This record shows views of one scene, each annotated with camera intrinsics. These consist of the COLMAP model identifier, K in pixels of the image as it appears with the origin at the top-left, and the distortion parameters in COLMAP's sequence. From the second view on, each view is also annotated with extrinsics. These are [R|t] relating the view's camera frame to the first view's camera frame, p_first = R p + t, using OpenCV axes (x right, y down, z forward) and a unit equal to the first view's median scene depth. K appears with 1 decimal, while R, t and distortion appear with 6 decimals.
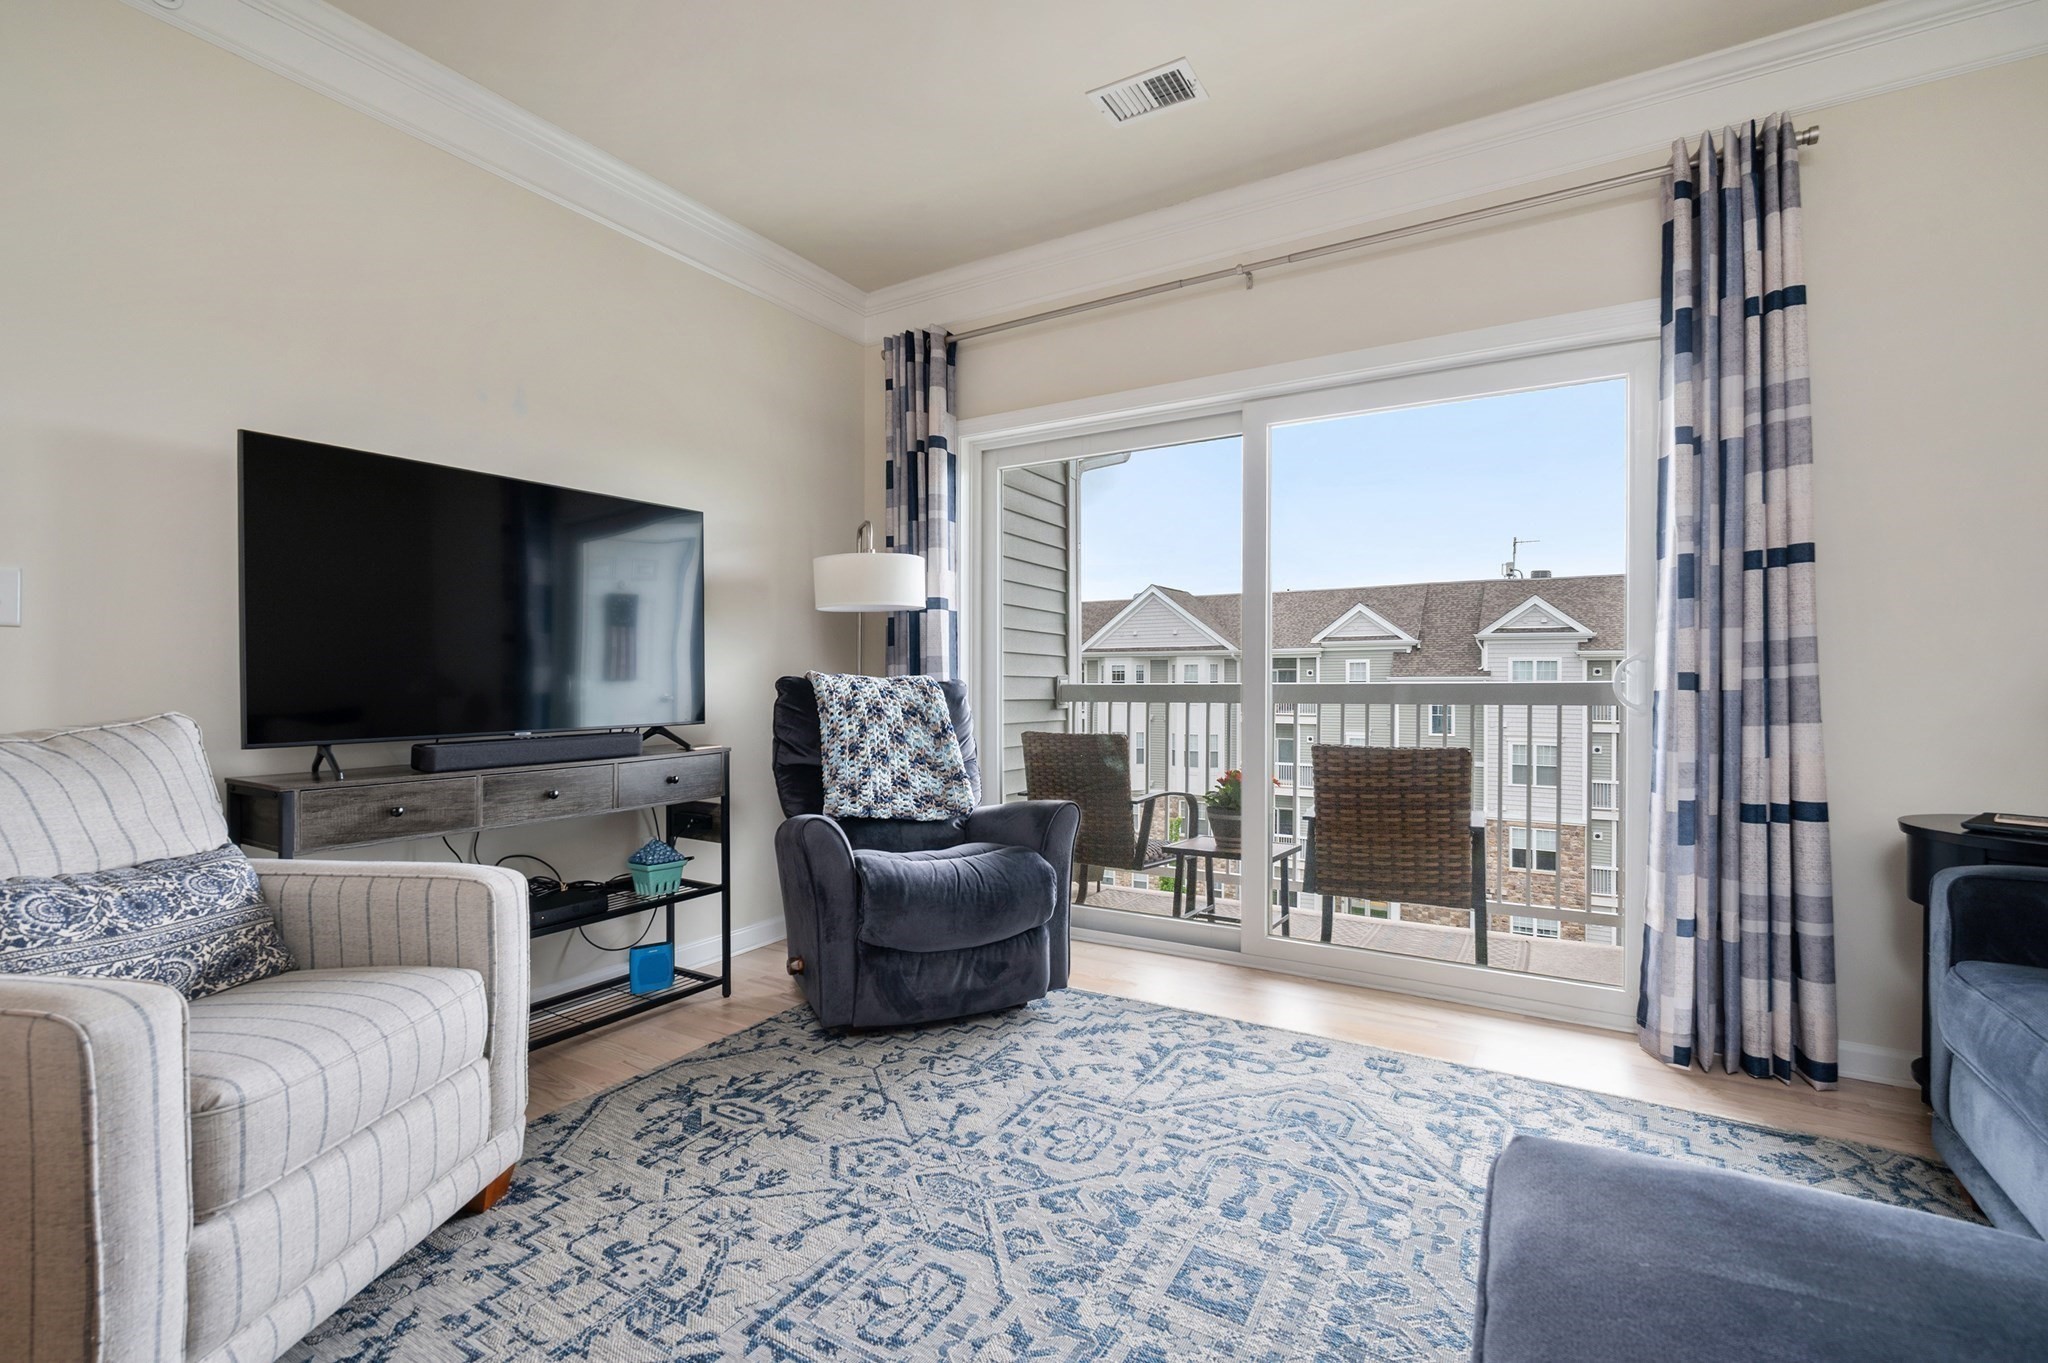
lens RADIAL K [[925.2, 0, 1016.8], [0, 925.2, 683.4], [0, 0, 1]] dist [-0.000202, 0.000435]
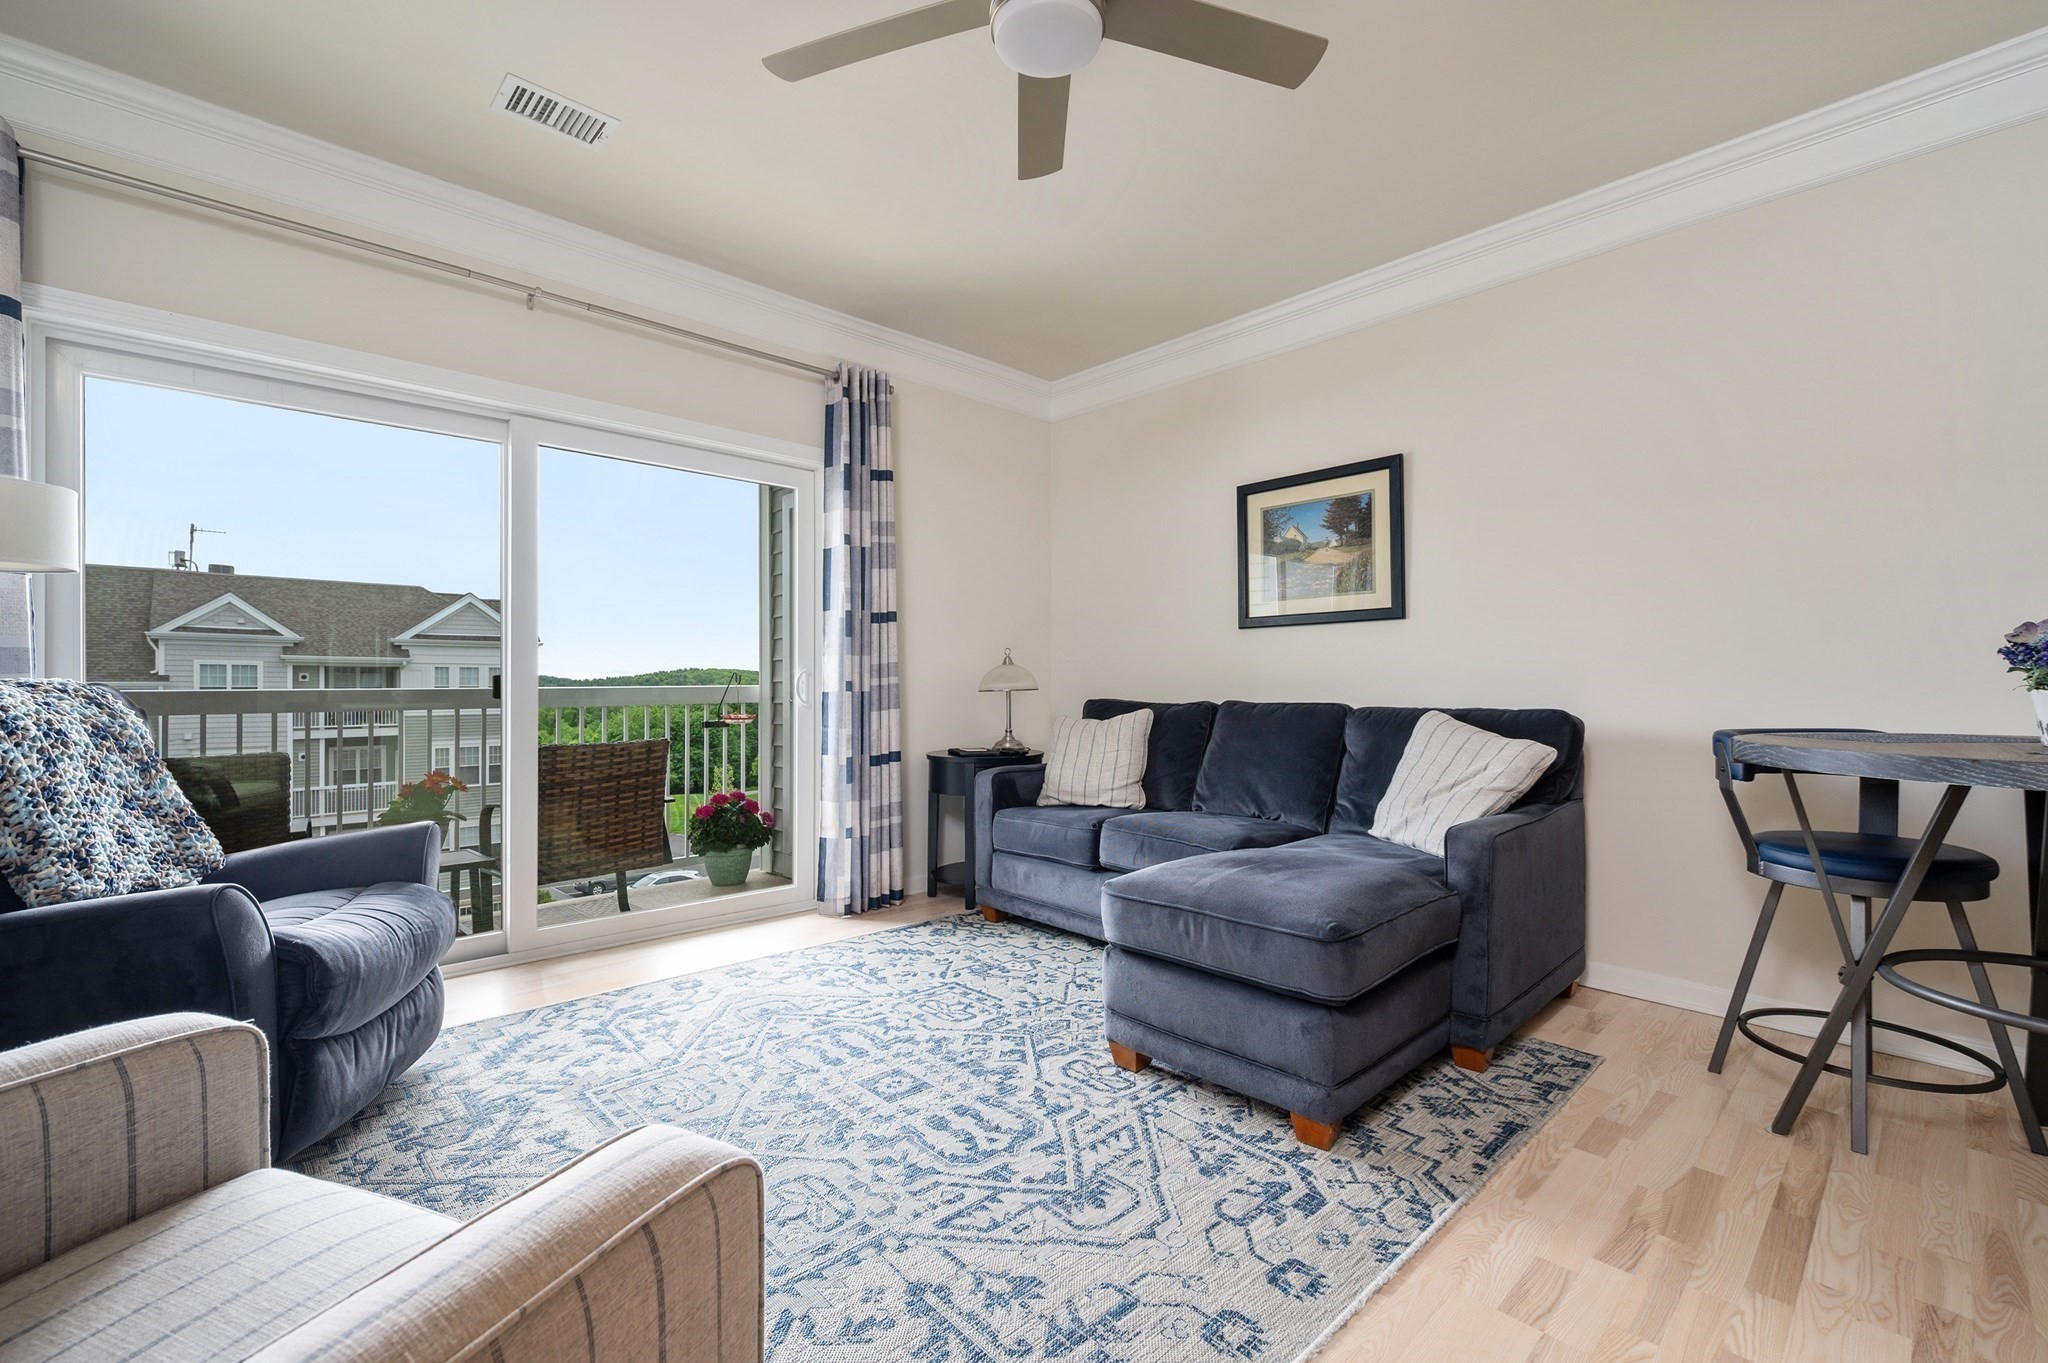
lens RADIAL K [[870.4, 0, 1020.9], [0, 870.4, 688.7], [0, 0, 1]] dist [-0.002200, -0.000286]
pose [[0.271217, -0.003237, 0.962513, -0.714345], [0.003568, 0.999991, 0.002357, -0.000486], [-0.962512, 0.002794, 0.271226, 0.270571]]
